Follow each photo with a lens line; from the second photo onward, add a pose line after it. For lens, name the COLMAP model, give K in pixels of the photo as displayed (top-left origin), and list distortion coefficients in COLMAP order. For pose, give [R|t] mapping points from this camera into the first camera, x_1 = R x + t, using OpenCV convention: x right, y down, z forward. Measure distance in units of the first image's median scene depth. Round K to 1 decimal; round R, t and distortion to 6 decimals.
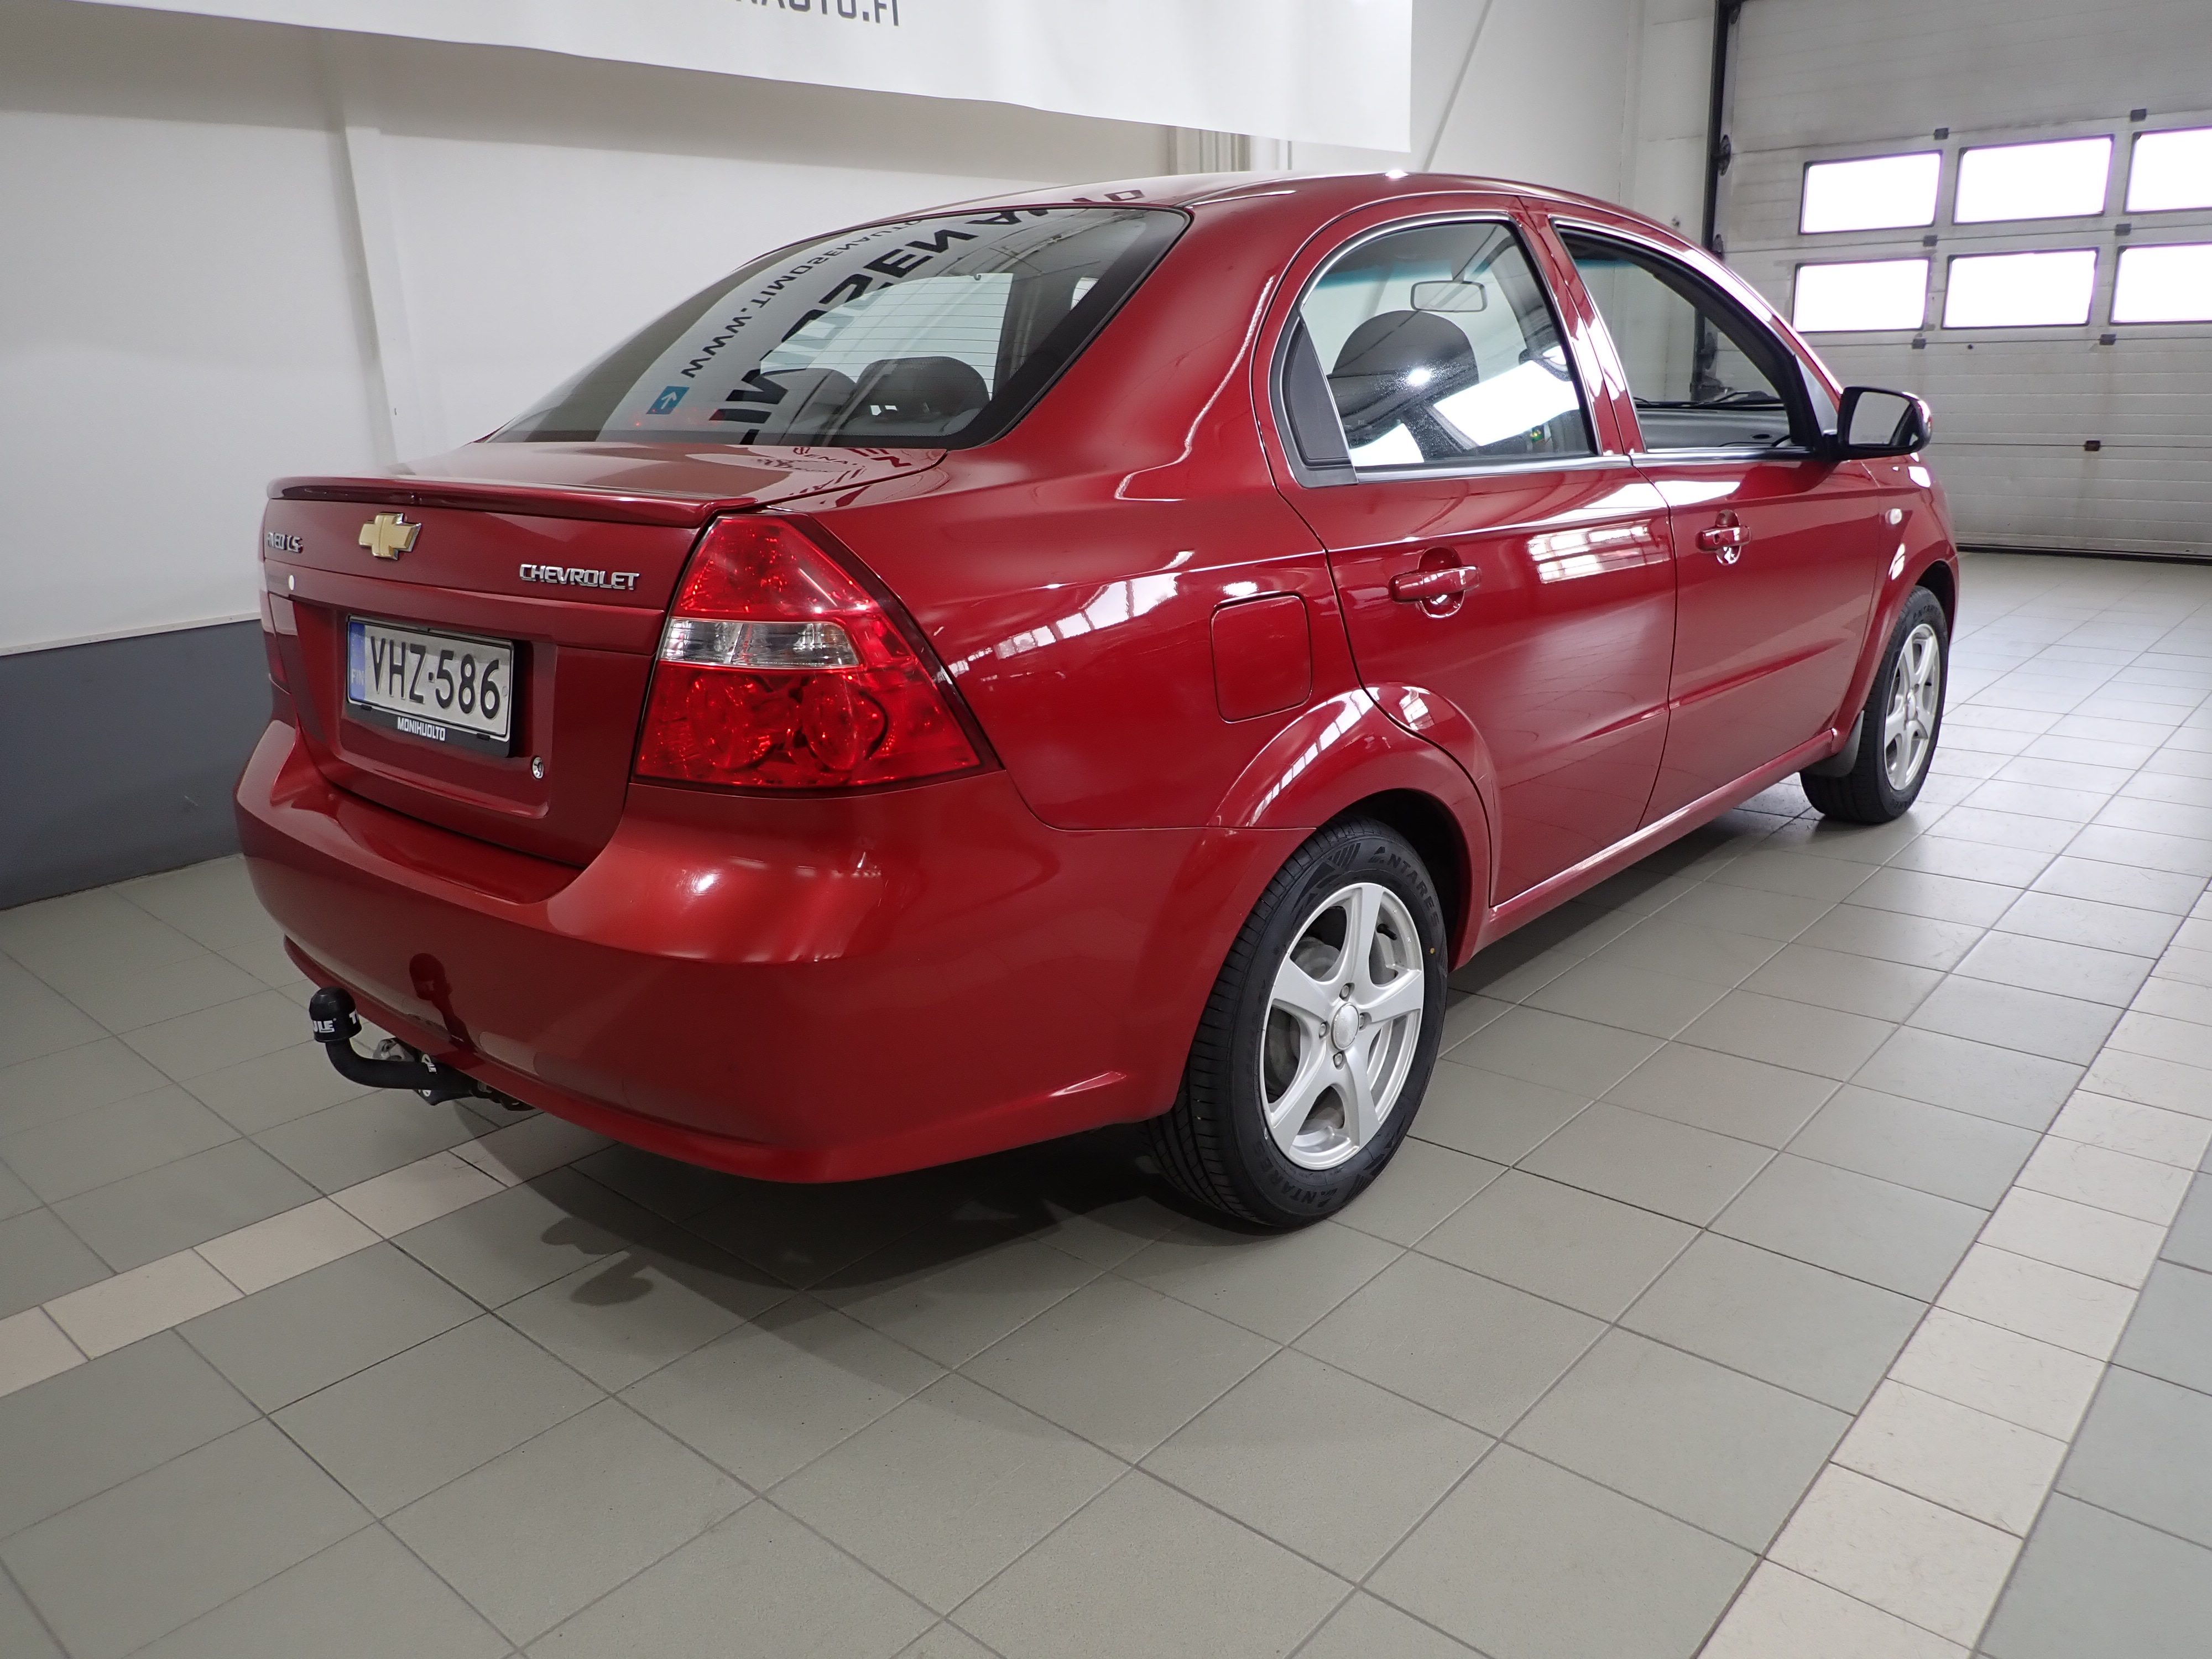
lens RADIAL K [[1624.2, 0, 1106.0], [0, 1624.2, 829.5], [0, 0, 1]] dist [0.003704, -0.008866]
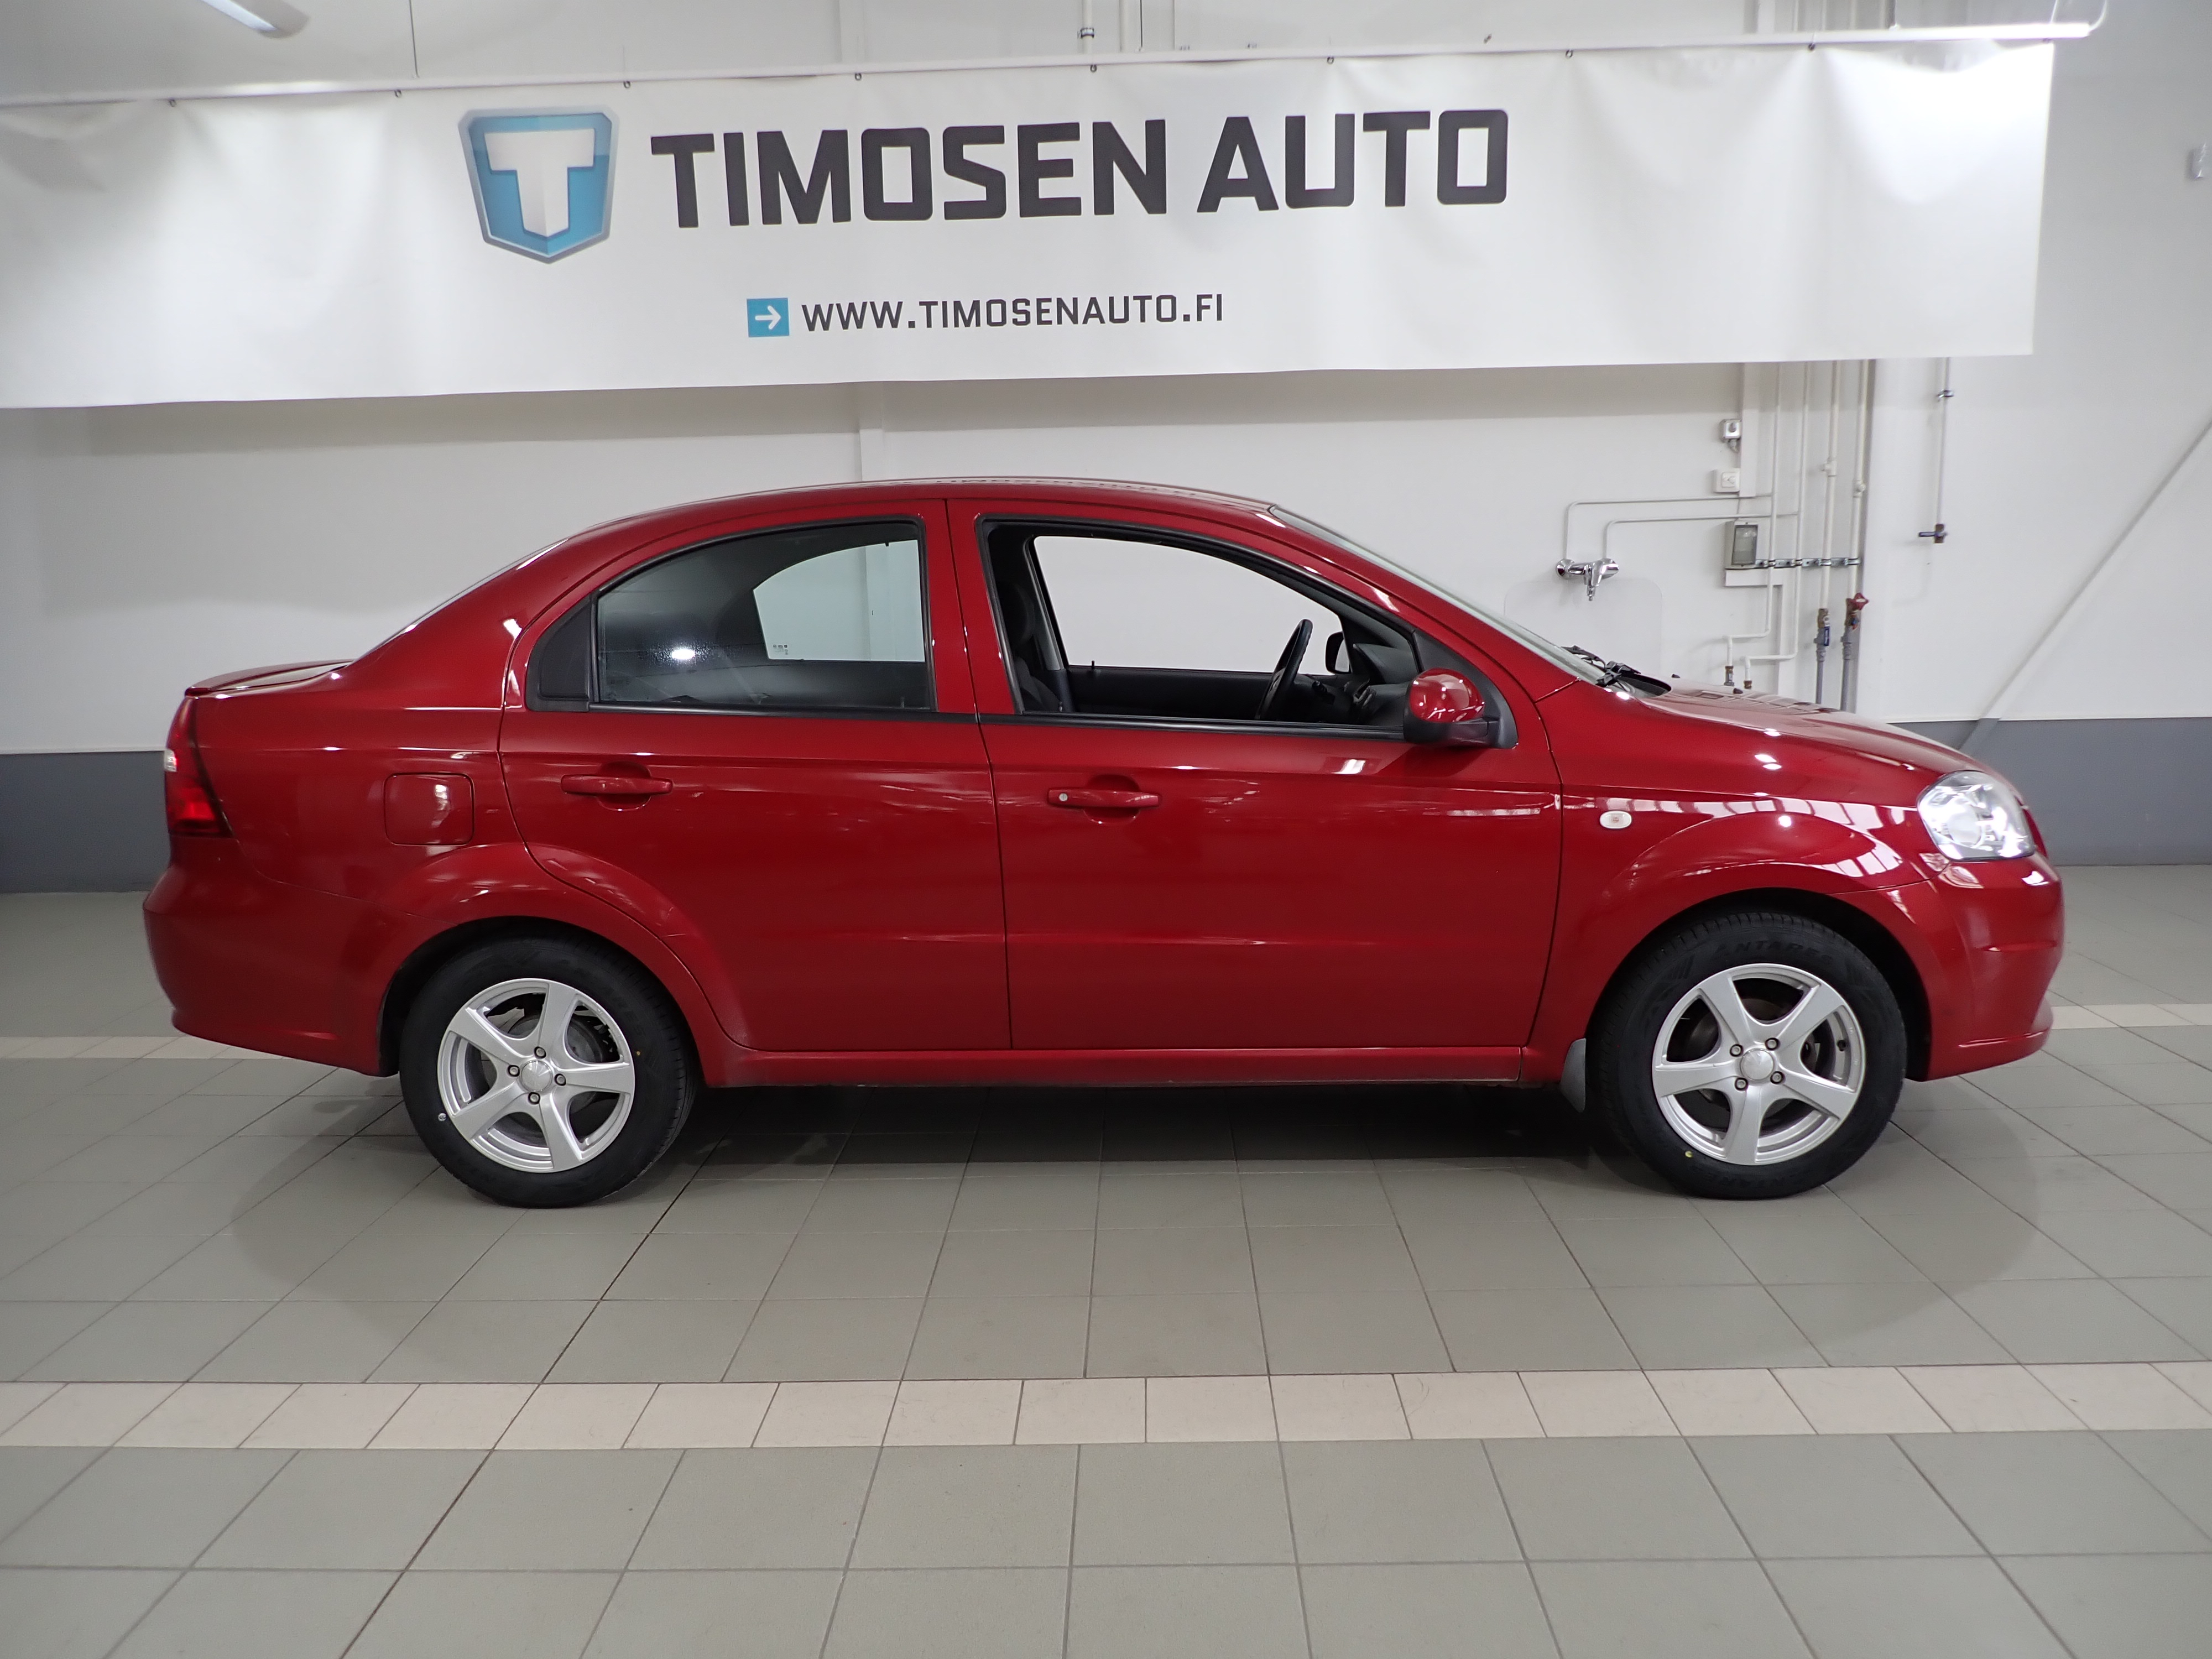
lens RADIAL K [[1636.7, 0, 1099.0], [0, 1636.7, 833.9], [0, 0, 1]] dist [-0.007301, -0.012429]
pose [[0.641289, 0.150656, -0.752364, 1.559688], [-0.220951, 0.975260, 0.006959, -0.214935], [0.734799, 0.161773, 0.658711, 0.376598]]
